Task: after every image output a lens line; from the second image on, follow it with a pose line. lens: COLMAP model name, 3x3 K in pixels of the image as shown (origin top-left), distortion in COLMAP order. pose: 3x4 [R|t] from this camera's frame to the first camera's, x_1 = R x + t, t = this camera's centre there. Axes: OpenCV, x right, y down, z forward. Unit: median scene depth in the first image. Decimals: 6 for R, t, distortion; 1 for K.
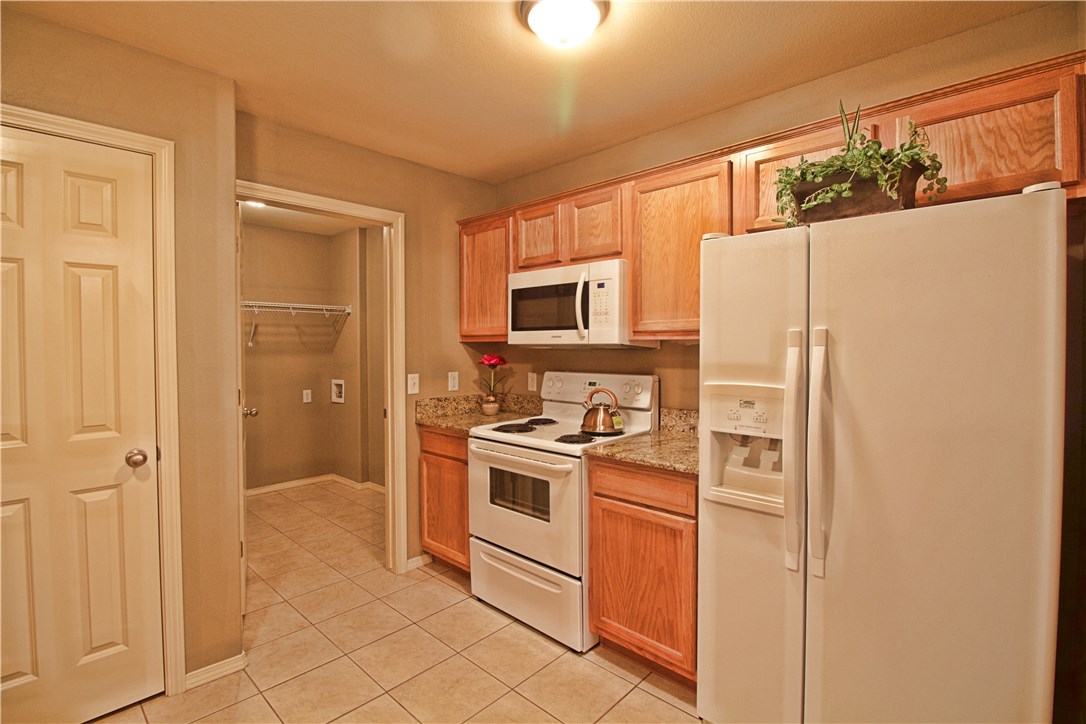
lens RADIAL K [[503.1, 0, 542.9], [0, 503.1, 350.3], [0, 0, 1]] dist [0.000875, -0.015858]
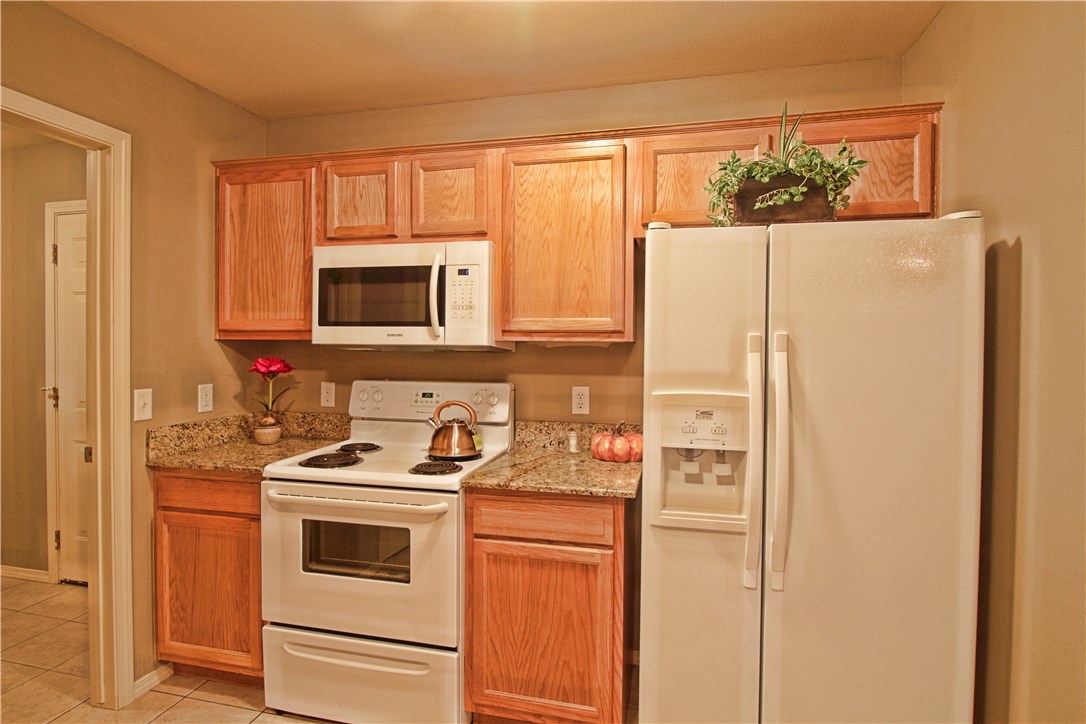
lens RADIAL K [[557.5, 0, 542.6], [0, 557.5, 350.4], [0, 0, 1]] dist [0.001973, -0.012400]
pose [[0.864039, 0.003762, 0.503410, -0.206459], [-0.004482, 0.999990, 0.000220, -0.004885], [-0.503405, -0.002447, 0.864047, 0.162585]]
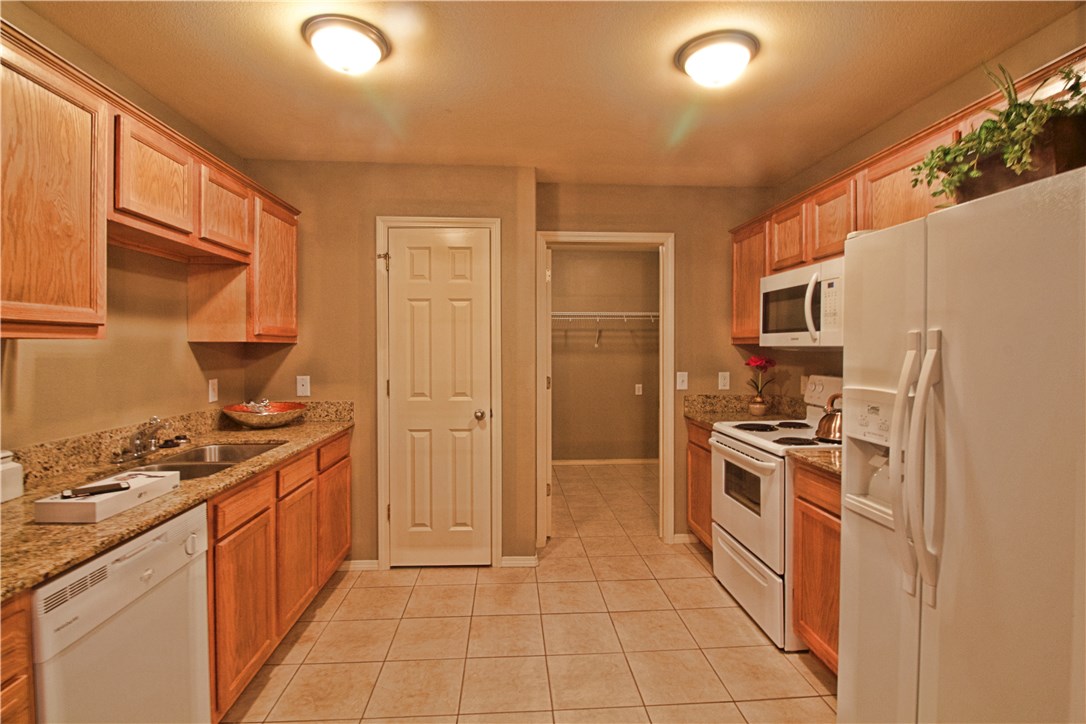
lens RADIAL K [[513.5, 0, 545.7], [0, 513.5, 350.3], [0, 0, 1]] dist [0.000919, -0.014654]
pose [[0.738107, 0.008845, -0.674626, 0.351584], [-0.011135, 0.999938, 0.000927, 0.000143], [0.674592, 0.006828, 0.738159, -0.077662]]
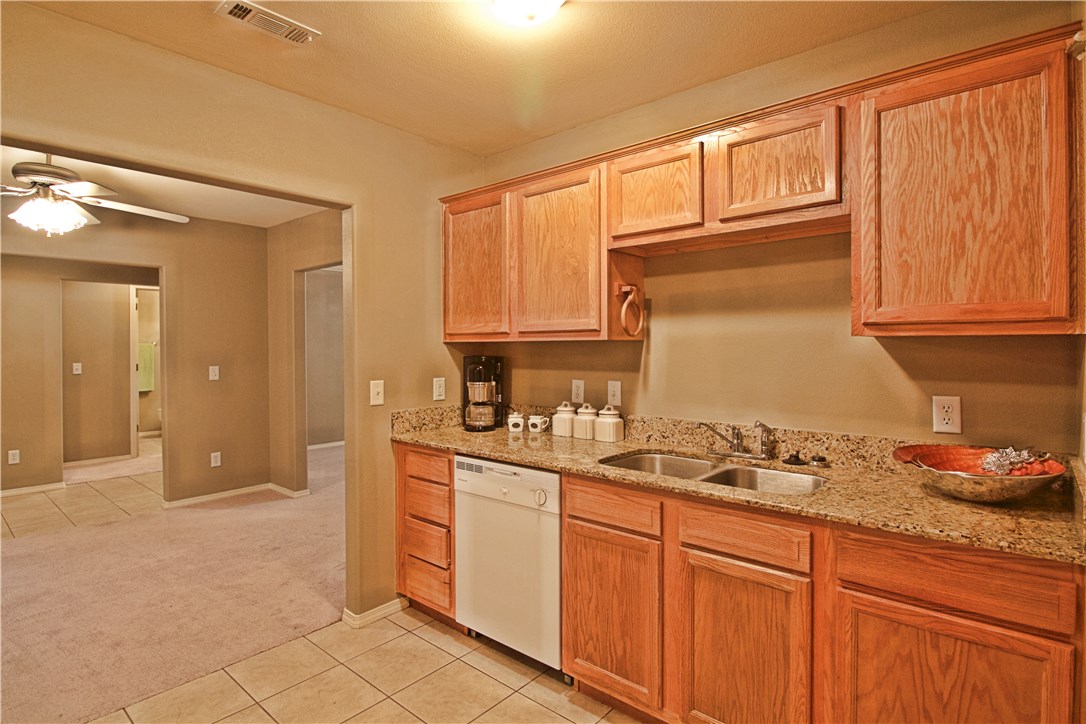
lens RADIAL K [[557.5, 0, 542.6], [0, 557.5, 350.4], [0, 0, 1]] dist [0.001973, -0.012400]
pose [[-0.999181, 0.009128, -0.039429, -0.321190], [0.008375, 0.999780, 0.019219, -0.007777], [0.039596, 0.018873, -0.999038, 0.920461]]
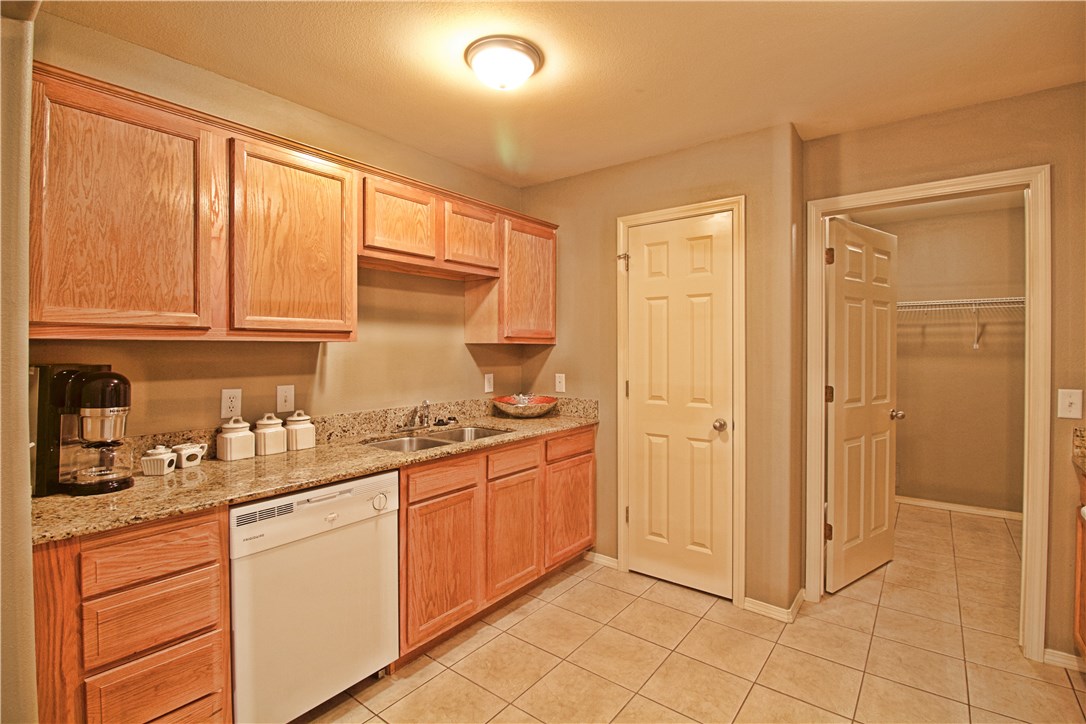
lens RADIAL K [[503.1, 0, 542.9], [0, 503.1, 350.3], [0, 0, 1]] dist [0.000875, -0.015858]
pose [[0.095619, 0.008982, -0.995377, 0.412499], [-0.012493, 0.999891, 0.007823, -0.003082], [0.995340, 0.011687, 0.095721, 0.250315]]
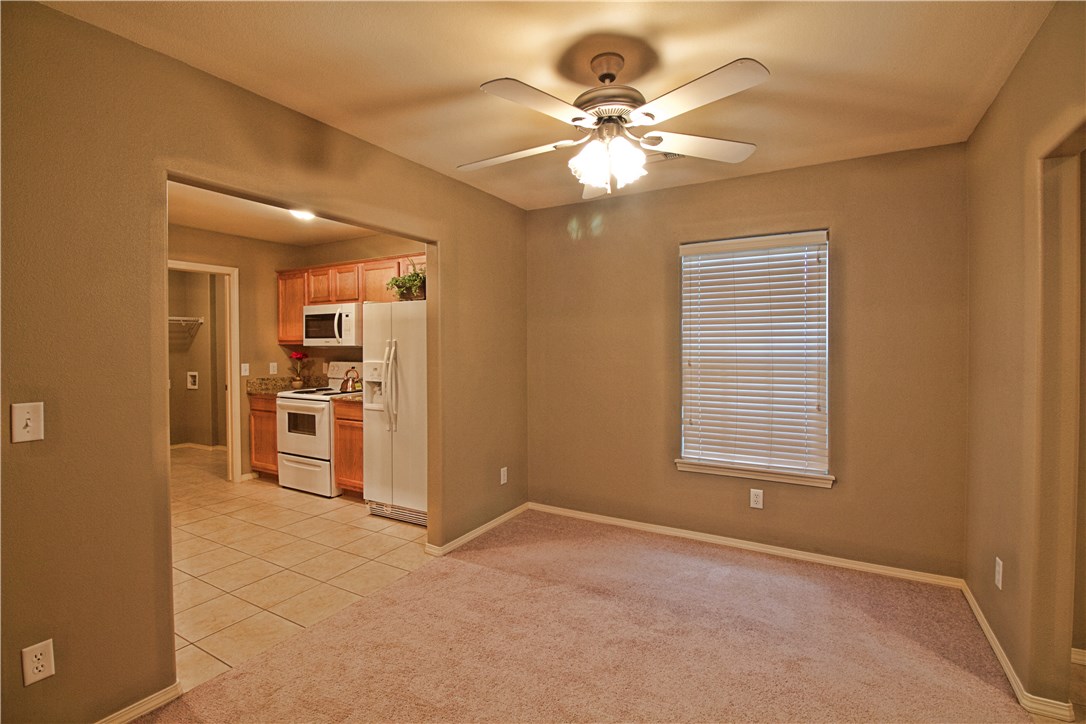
lens RADIAL K [[503.1, 0, 542.9], [0, 503.1, 350.3], [0, 0, 1]] dist [0.000875, -0.015858]
pose [[0.973520, -0.003964, 0.228567, 0.382816], [0.003703, 0.999992, 0.001572, 0.004249], [-0.228572, -0.000684, 0.973527, -1.003736]]
